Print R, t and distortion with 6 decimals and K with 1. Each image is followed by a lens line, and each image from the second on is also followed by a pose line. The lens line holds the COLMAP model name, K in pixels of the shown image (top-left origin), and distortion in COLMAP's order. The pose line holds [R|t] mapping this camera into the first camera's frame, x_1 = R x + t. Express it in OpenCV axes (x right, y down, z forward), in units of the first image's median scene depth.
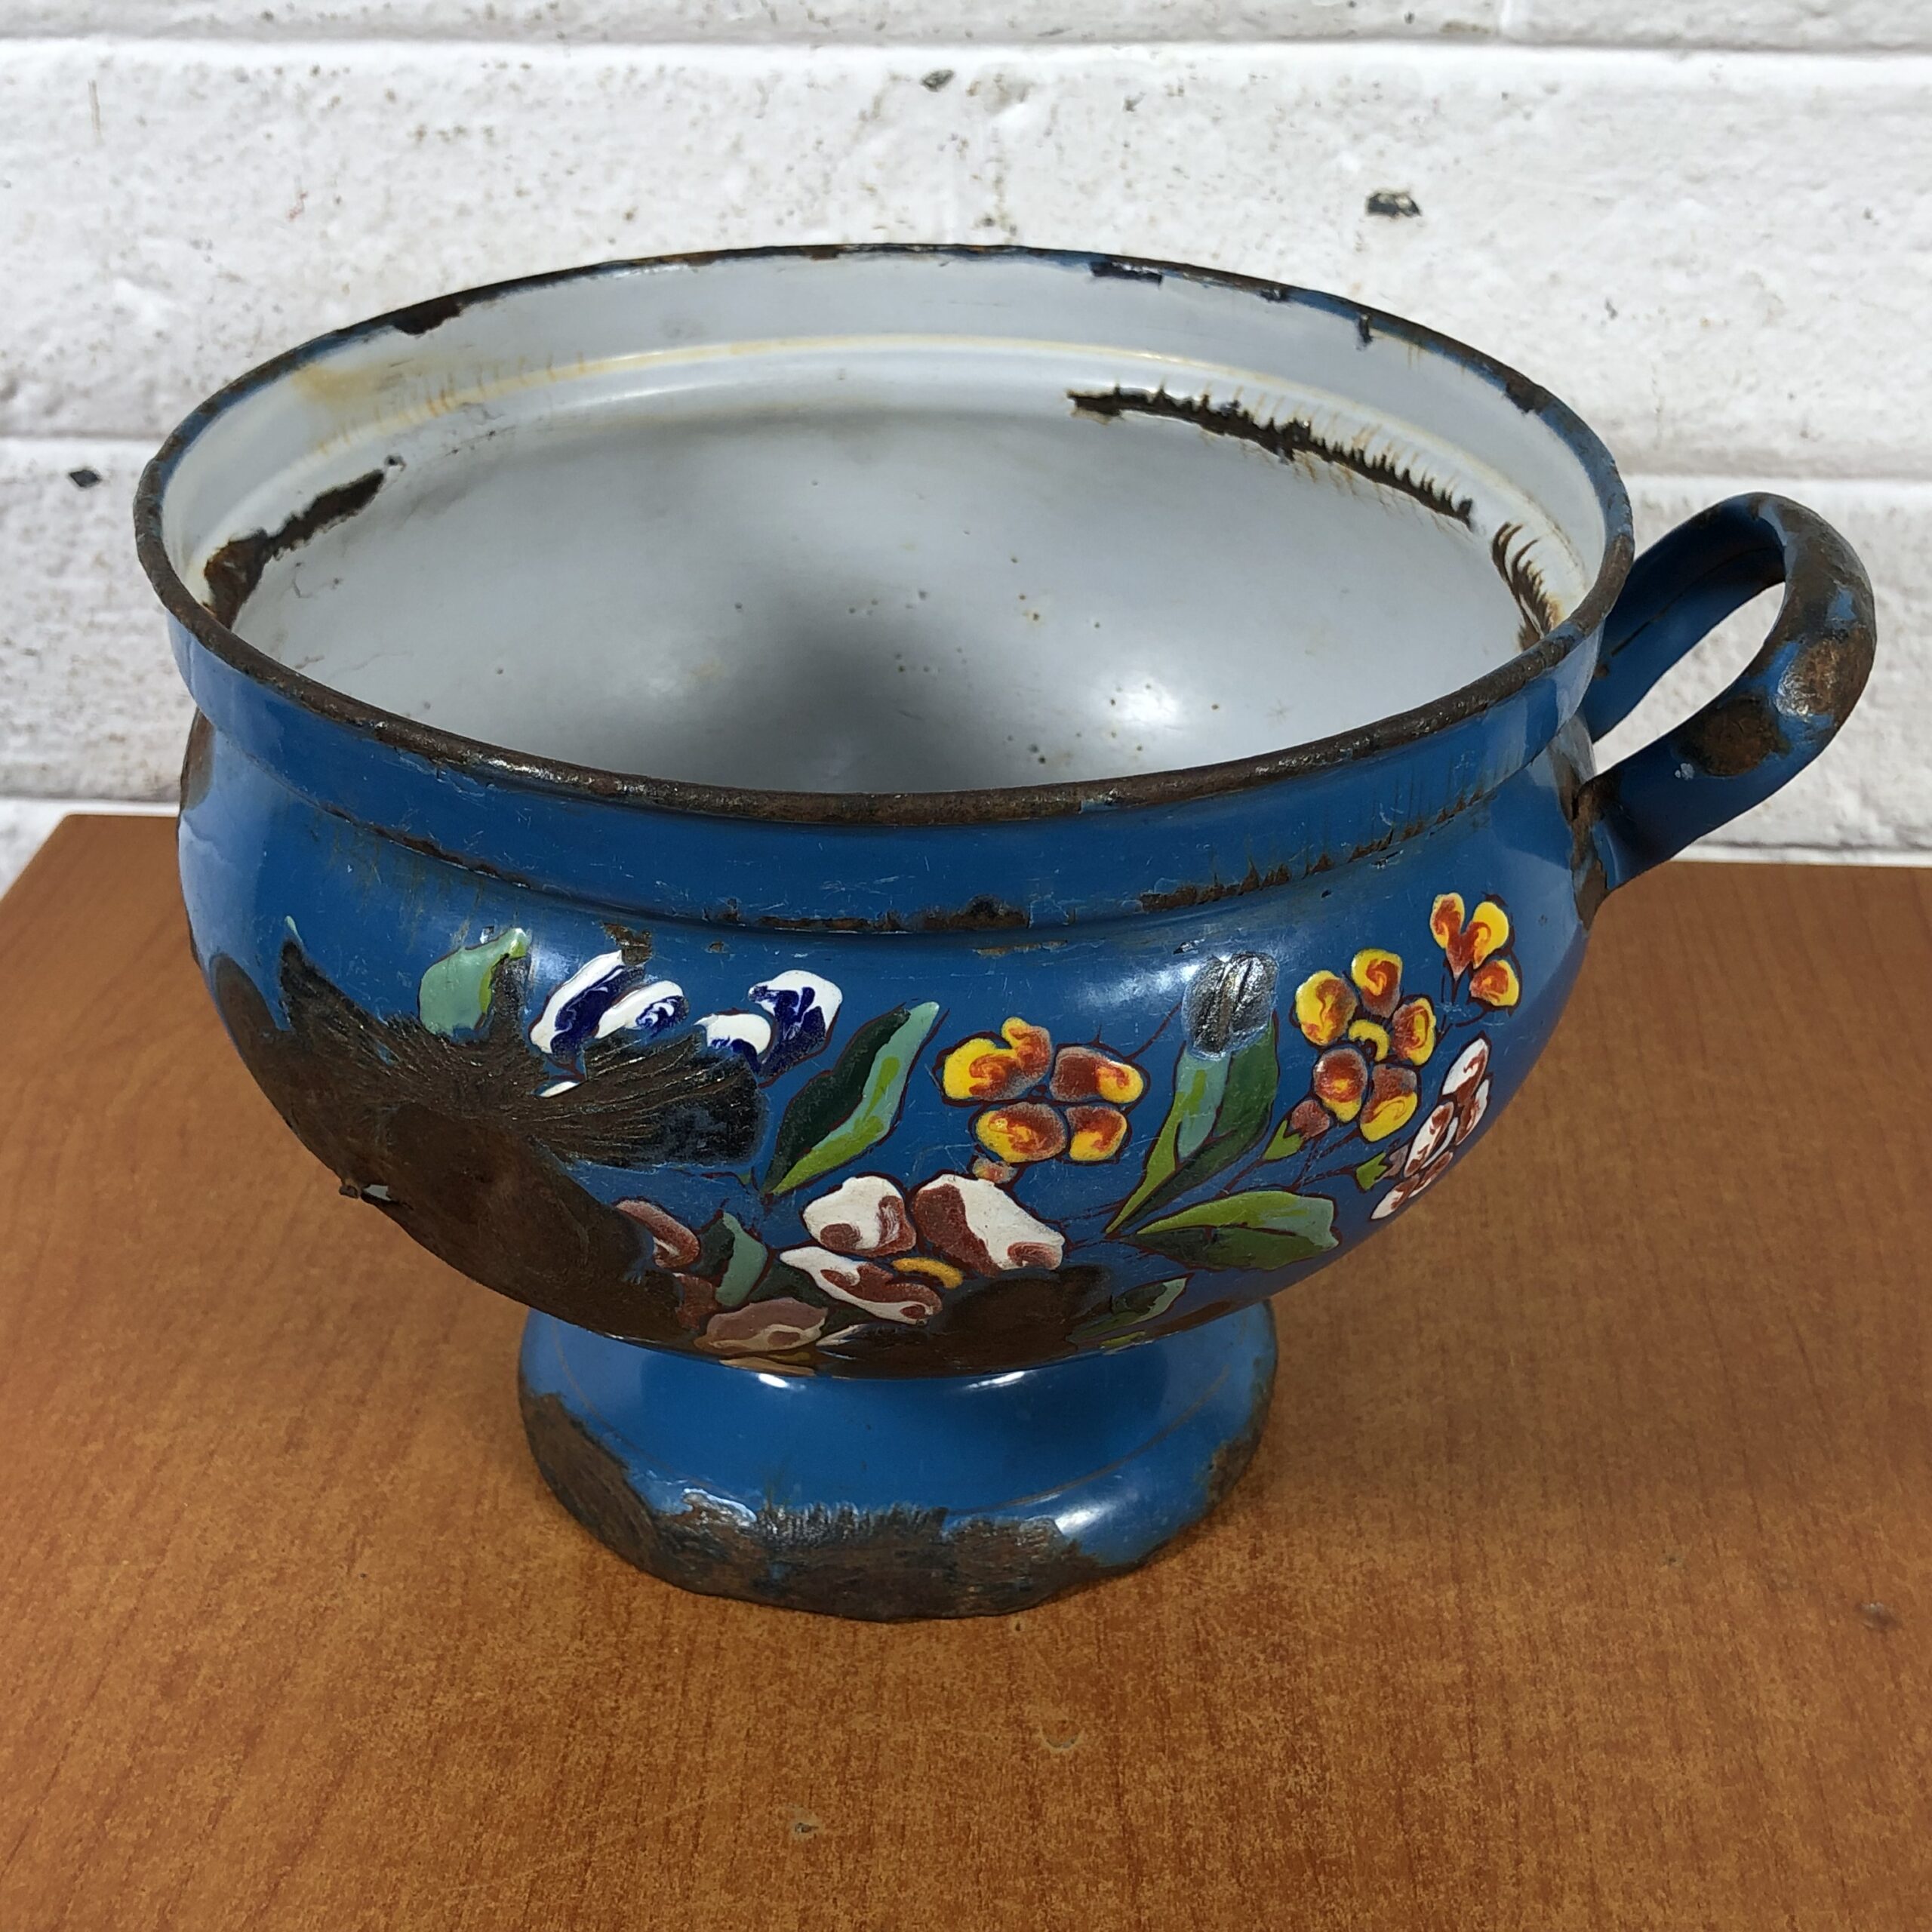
lens RADIAL K [[2596.6, 0, 966.4], [0, 2596.6, 959.5], [0, 0, 1]] dist [0.073828, -0.293929]
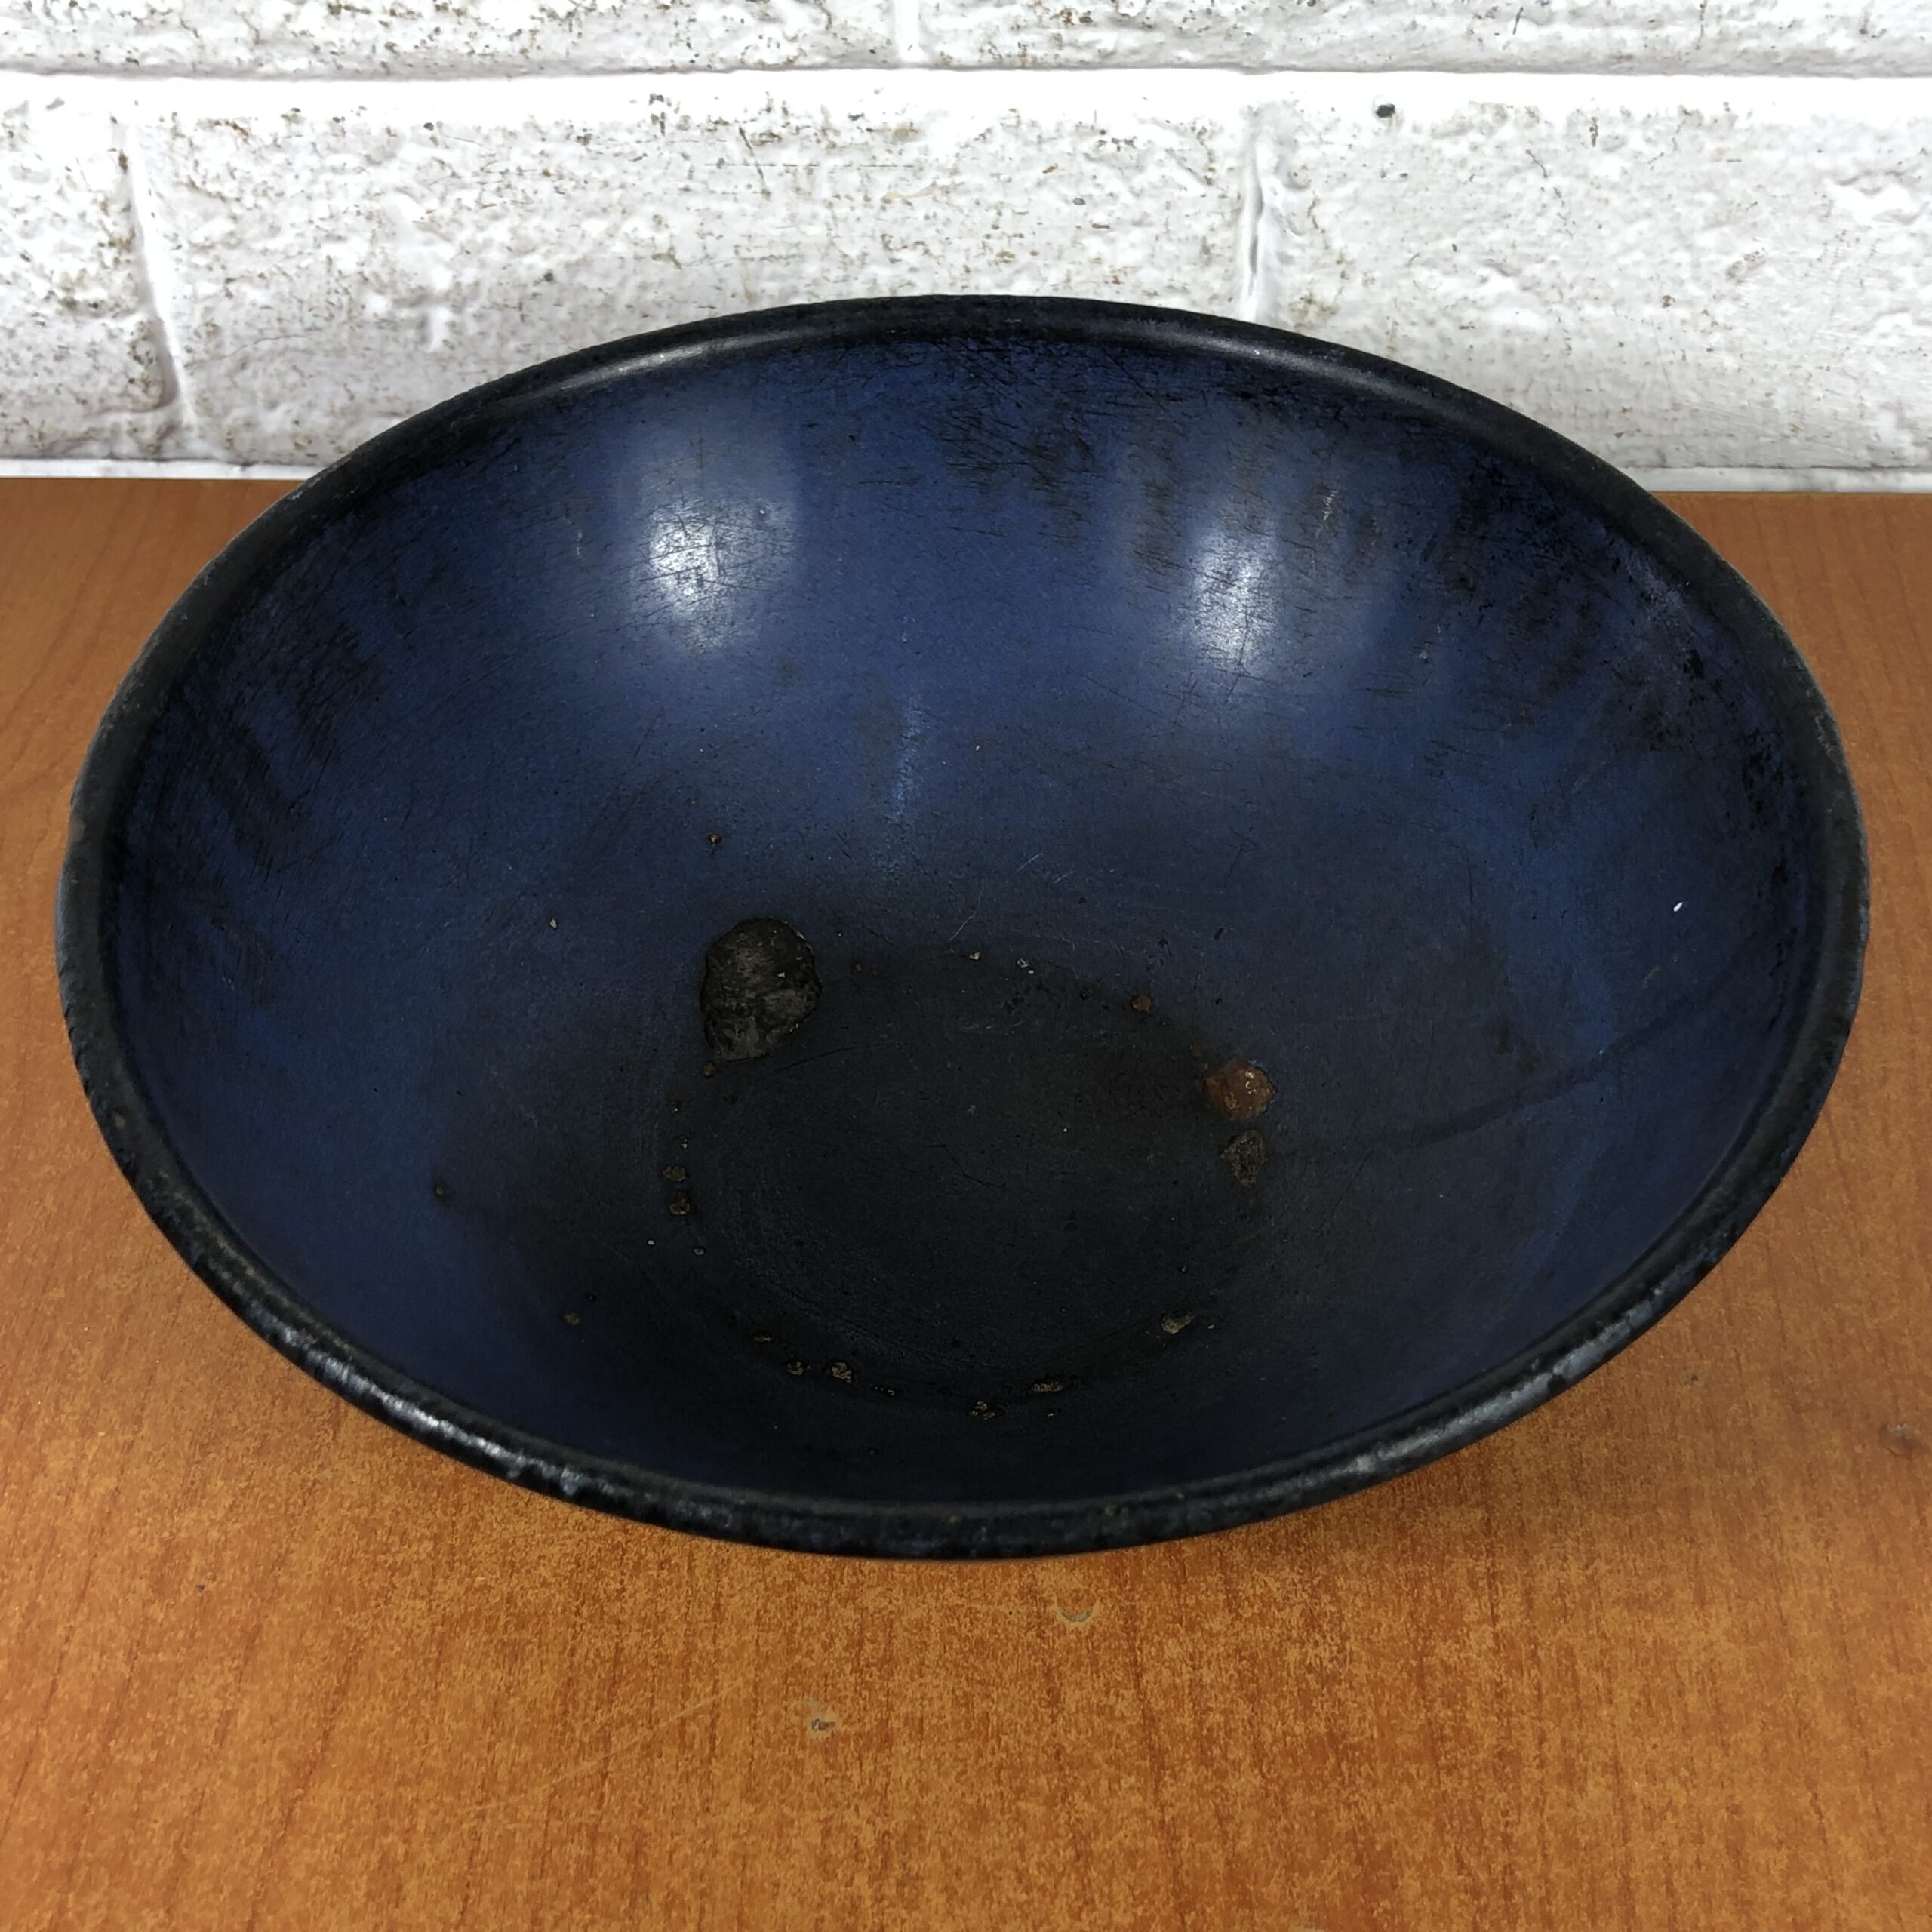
lens RADIAL K [[2586.9, 0, 955.5], [0, 2586.9, 944.9], [0, 0, 1]] dist [0.110375, -0.401777]
pose [[0.999417, -0.030491, 0.015393, -0.016200], [0.025821, 0.969462, 0.243877, -0.179057], [-0.022359, -0.243337, 0.969684, 0.104878]]
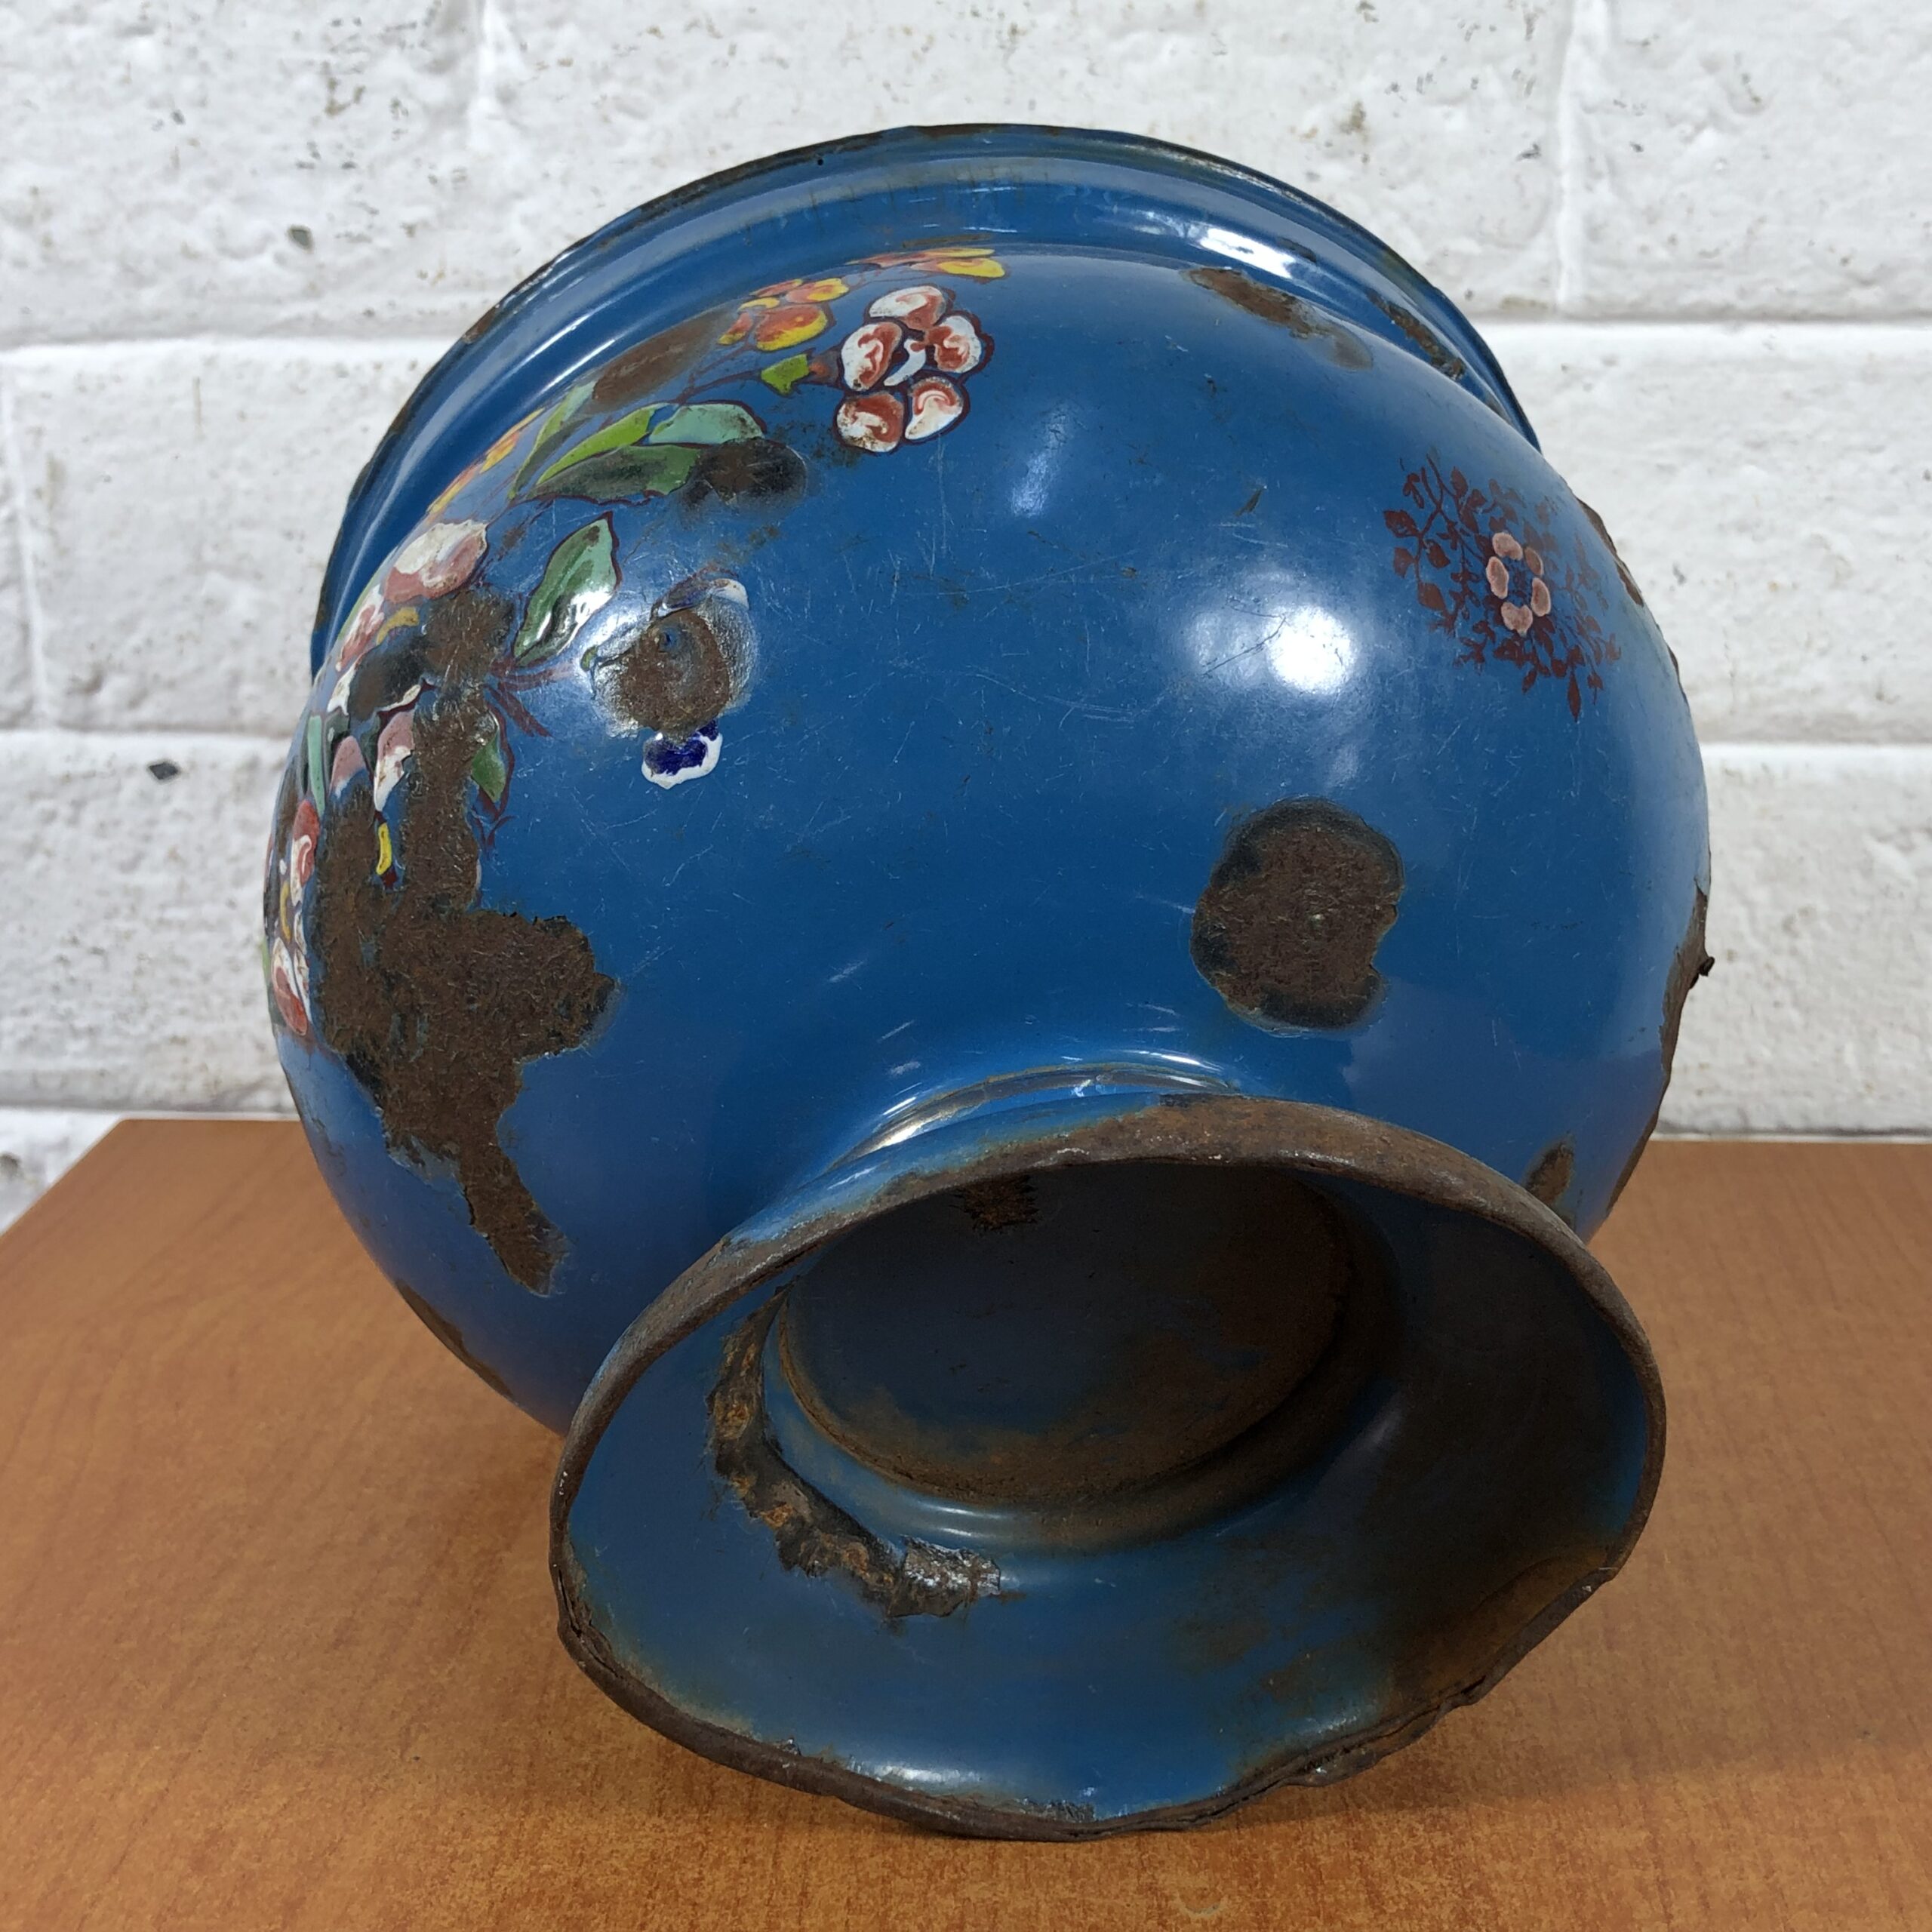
lens RADIAL K [[2613.2, 0, 970.2], [0, 2613.2, 970.0], [0, 0, 1]] dist [0.042678, -0.193015]
pose [[0.999932, -0.008916, -0.007481, -0.031647], [0.006994, 0.974094, -0.226037, 0.182779], [0.009303, 0.225969, 0.974090, 0.057436]]
